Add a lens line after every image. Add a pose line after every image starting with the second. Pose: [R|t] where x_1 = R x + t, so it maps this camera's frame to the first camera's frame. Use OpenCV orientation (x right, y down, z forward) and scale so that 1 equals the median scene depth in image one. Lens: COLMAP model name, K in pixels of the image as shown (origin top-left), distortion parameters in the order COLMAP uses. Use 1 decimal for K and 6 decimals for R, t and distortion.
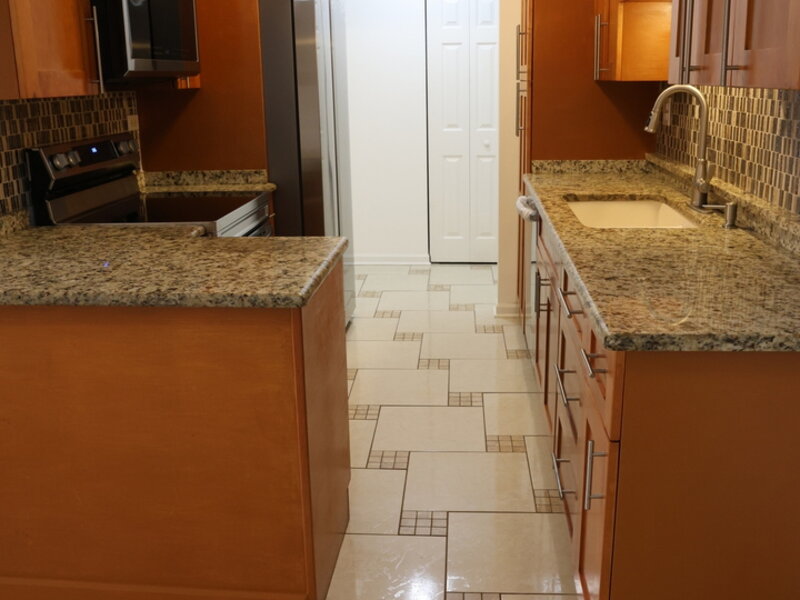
lens RADIAL K [[822.2, 0, 400.0], [0, 822.2, 300.0], [0, 0, 1]] dist [-0.089086, 0.047801]
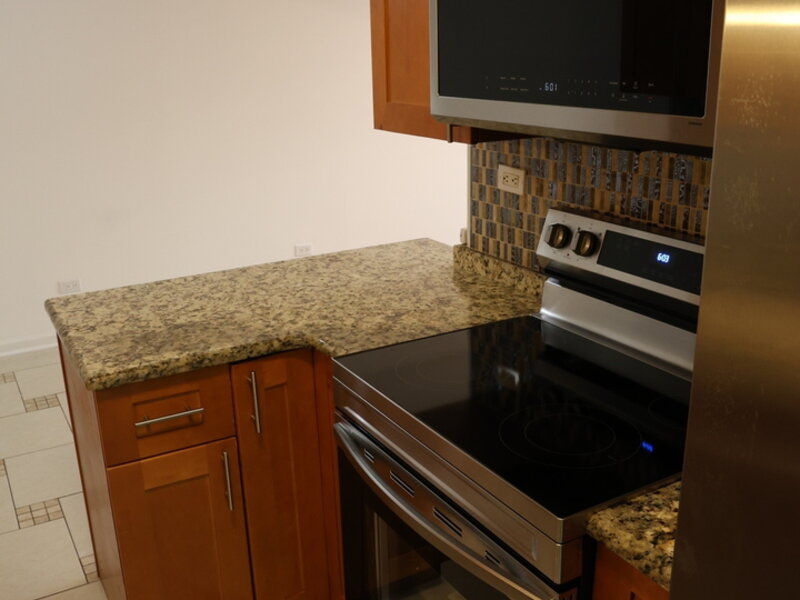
lens RADIAL K [[822.2, 0, 400.0], [0, 822.2, 300.0], [0, 0, 1]] dist [-0.089086, 0.047801]
pose [[-0.820655, 0.208625, -0.531978, 0.063920], [-0.110889, 0.855129, 0.506417, -0.460987], [0.560561, 0.474585, -0.678631, 1.423271]]
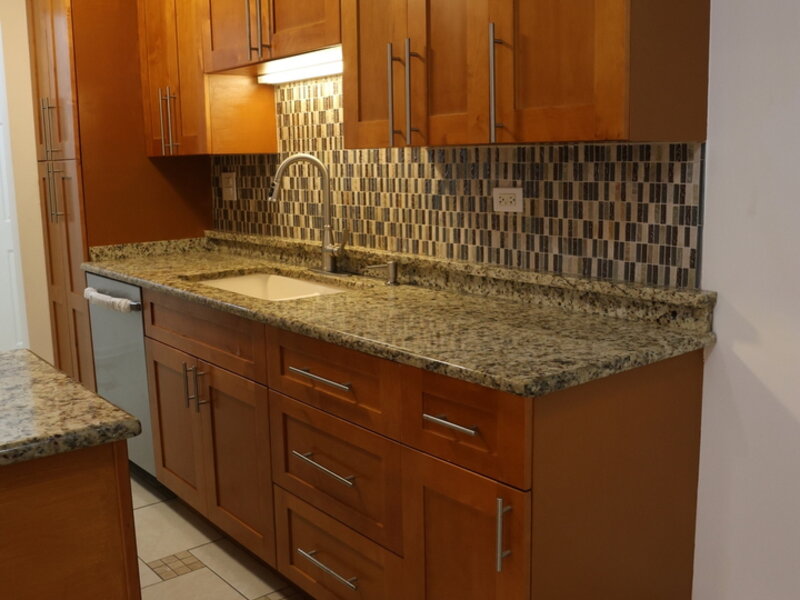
lens RADIAL K [[822.2, 0, 400.0], [0, 822.2, 300.0], [0, 0, 1]] dist [-0.089086, 0.047801]
pose [[0.726626, -0.110999, 0.678007, -0.282379], [0.186293, 0.981723, -0.038931, -0.024699], [-0.661294, 0.154596, 0.734023, 0.199077]]
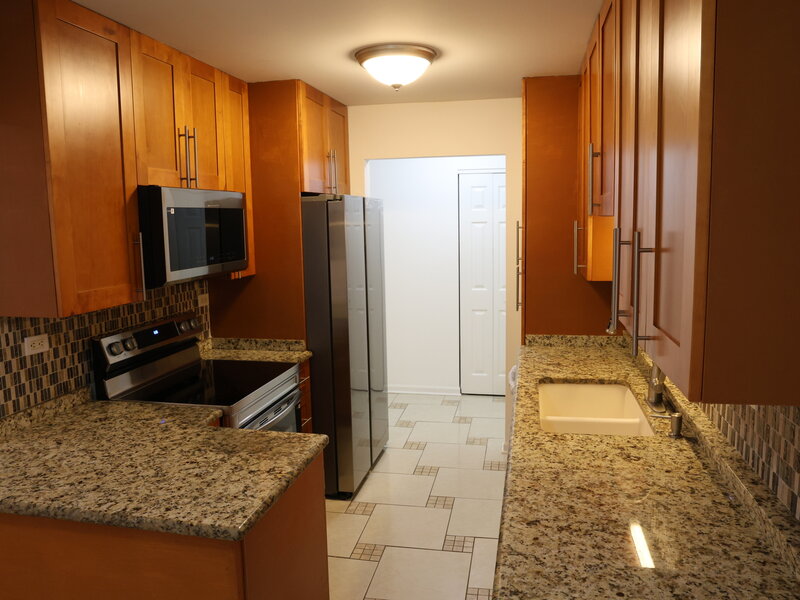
lens RADIAL K [[616.4, 0, 400.0], [0, 616.4, 300.0], [0, 0, 1]] dist [-0.069369, 0.012605]
pose [[0.992516, 0.018802, -0.120660, 0.123284], [-0.034422, 0.991085, -0.128708, -0.140585], [0.117164, 0.131899, 0.984315, 0.121974]]
